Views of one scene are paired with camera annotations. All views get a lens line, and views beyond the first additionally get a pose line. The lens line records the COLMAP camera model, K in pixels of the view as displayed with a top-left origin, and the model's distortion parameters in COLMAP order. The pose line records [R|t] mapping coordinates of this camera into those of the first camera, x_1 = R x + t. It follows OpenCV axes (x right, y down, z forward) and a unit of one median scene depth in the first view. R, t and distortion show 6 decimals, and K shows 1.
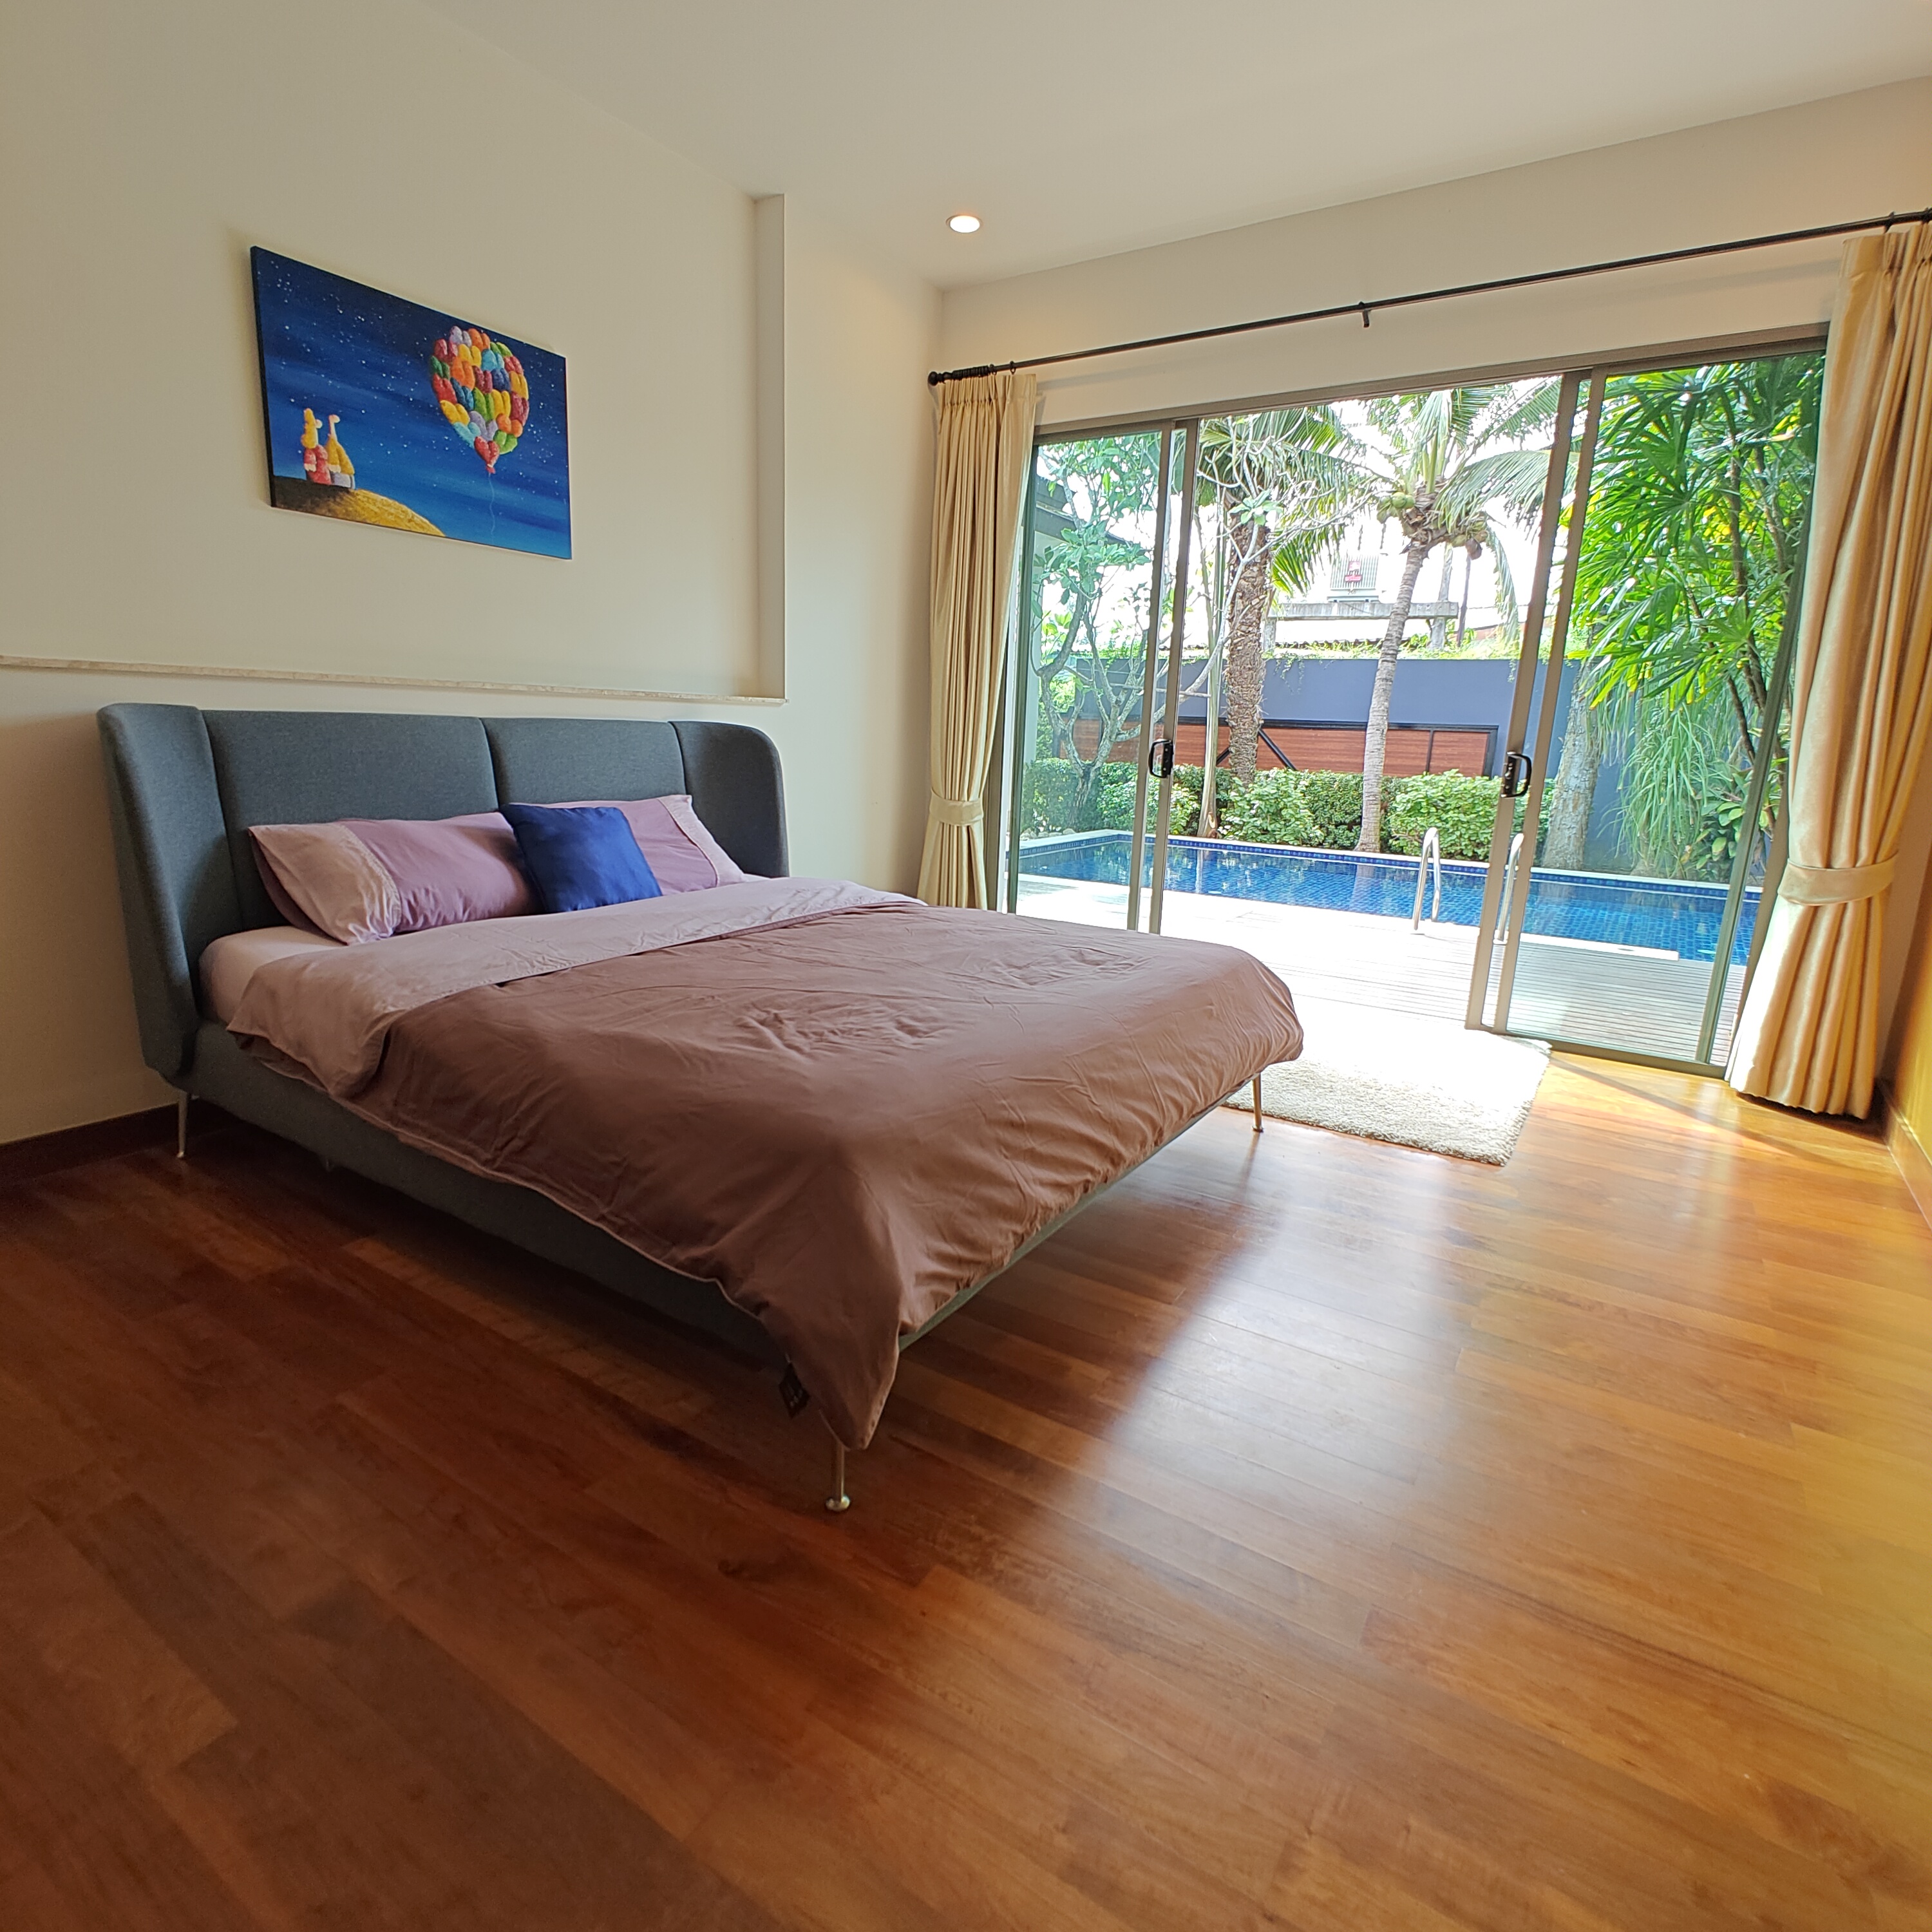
lens RADIAL K [[1079.3, 0, 957.7], [0, 1079.3, 967.7], [0, 0, 1]] dist [-0.003403, 0.000161]
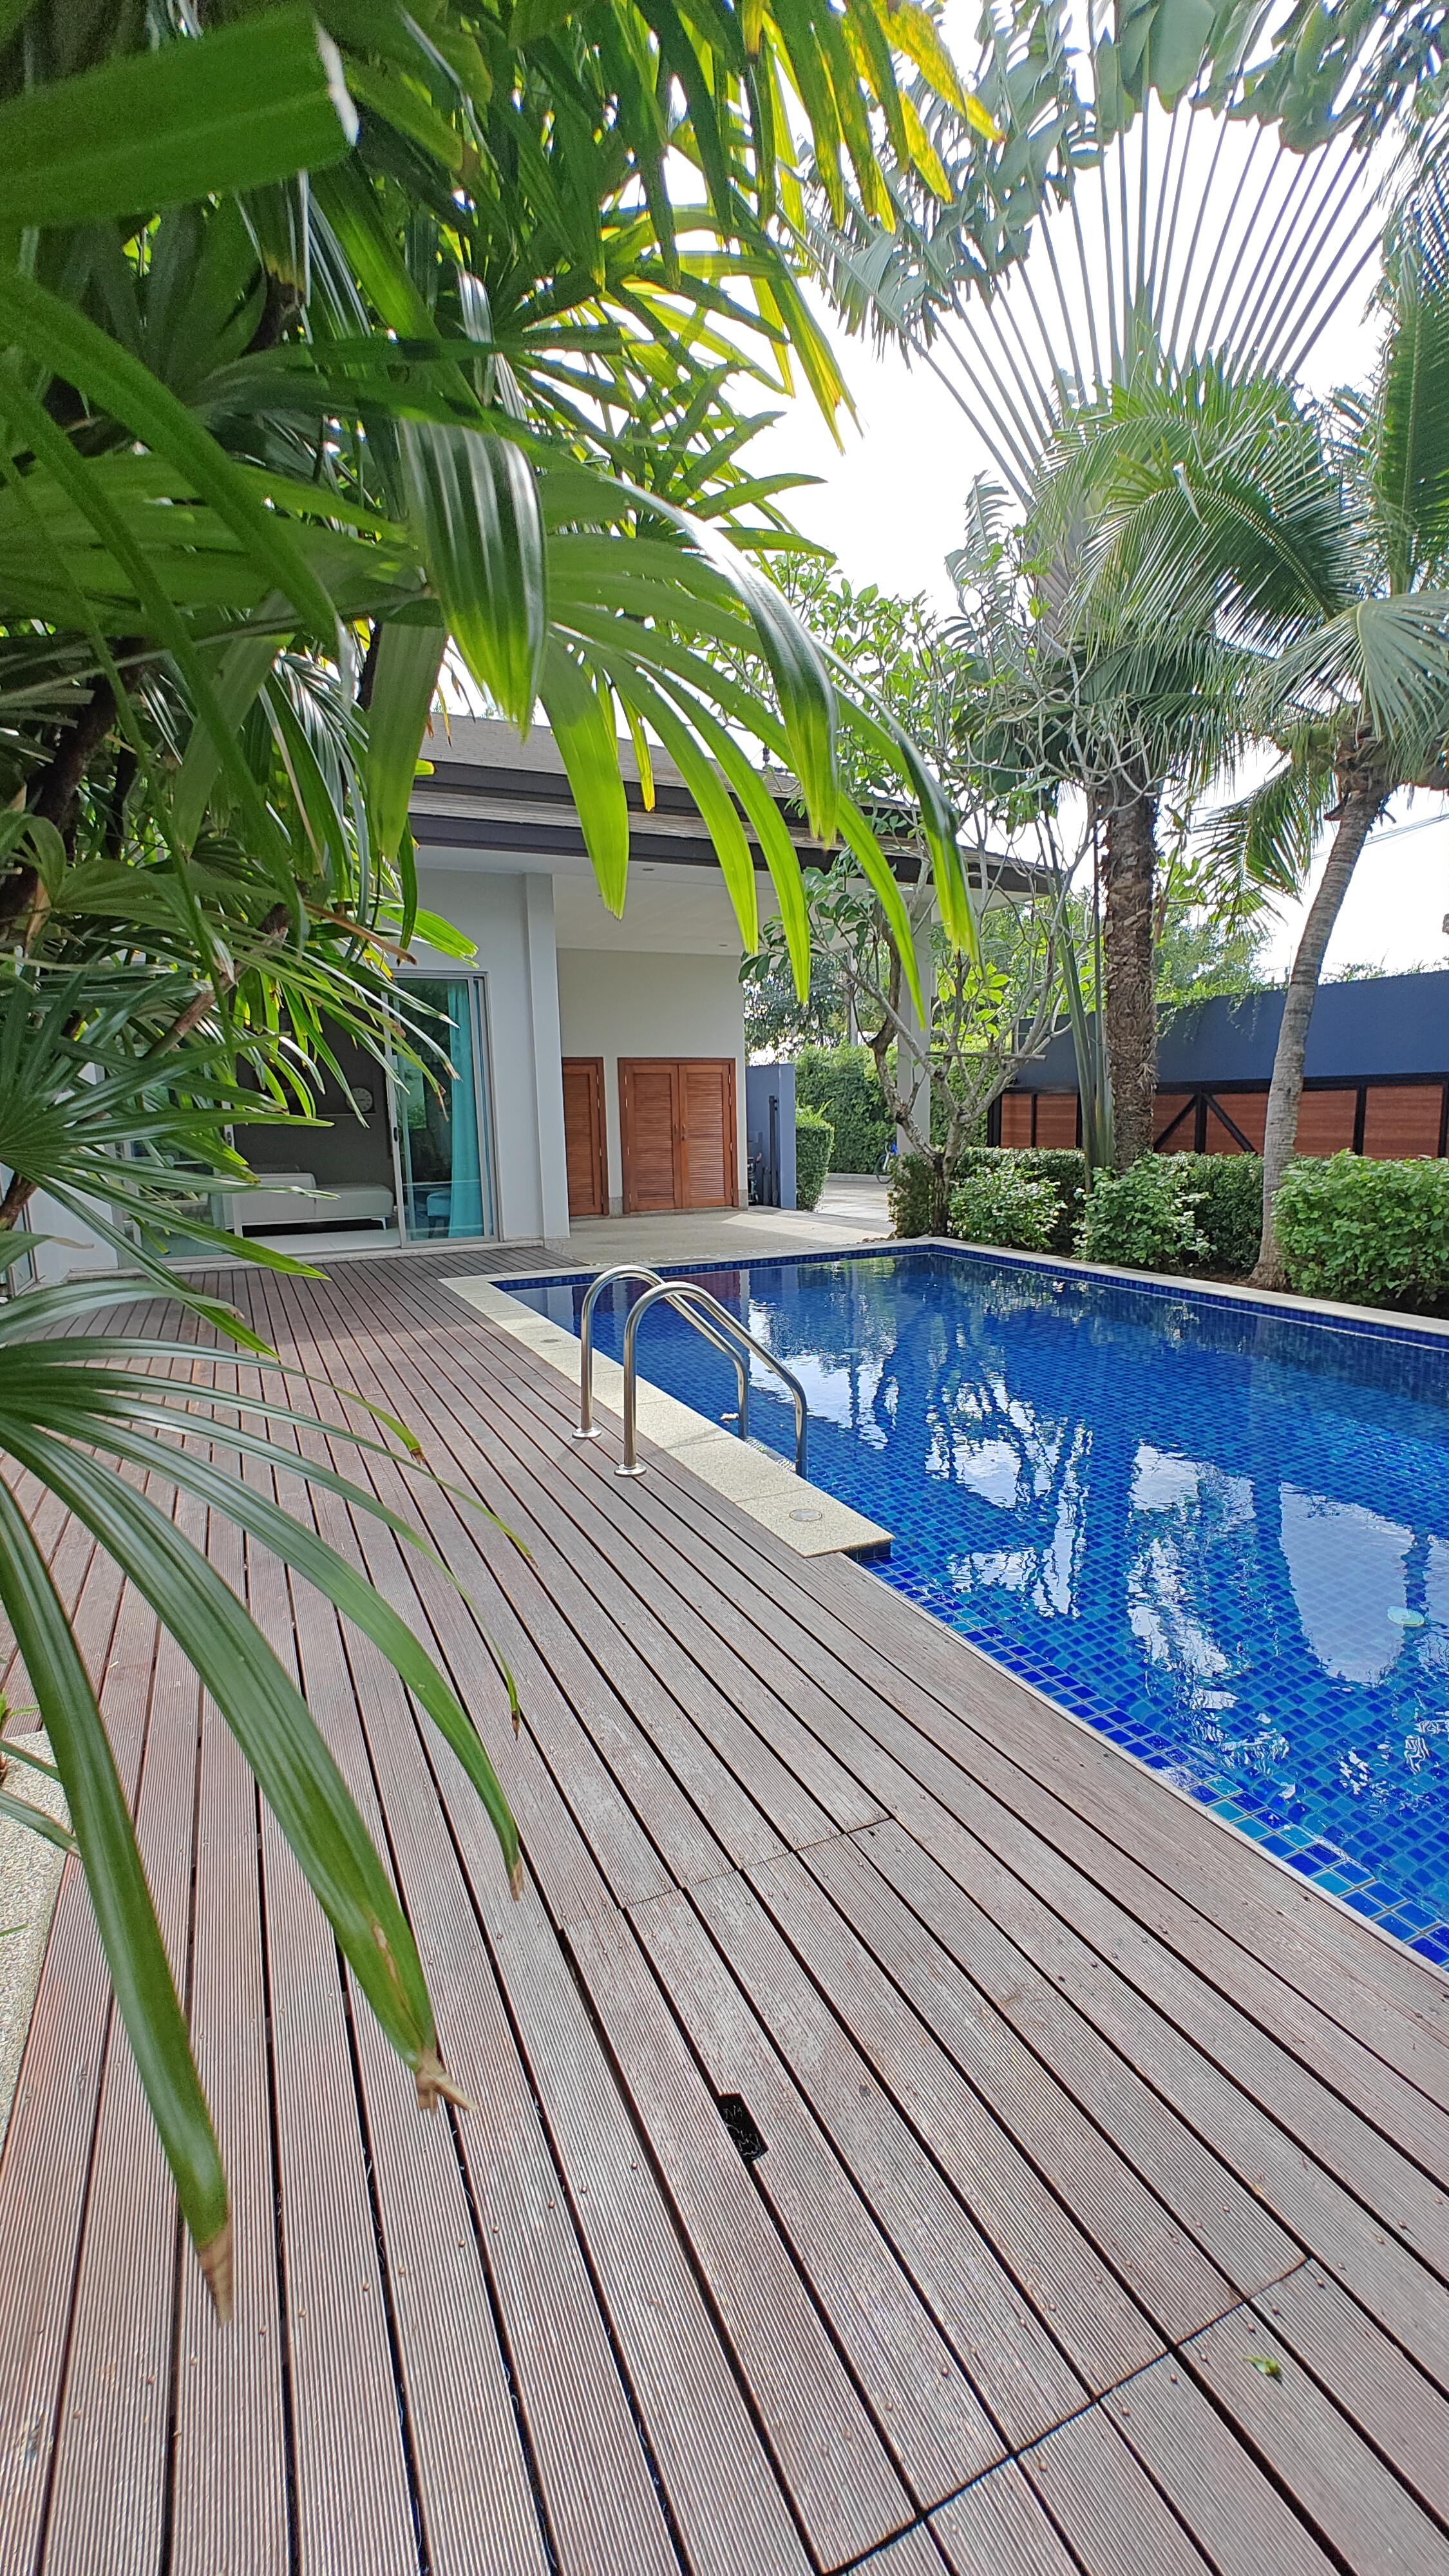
lens RADIAL K [[1083.2, 0, 731.8], [0, 1083.2, 1291.8], [0, 0, 1]] dist [-0.002216, -0.000296]
pose [[0.845348, 0.036661, -0.532956, 1.523773], [-0.067651, 0.996957, -0.038727, -0.173629], [0.529915, 0.068793, 0.845256, 0.948647]]
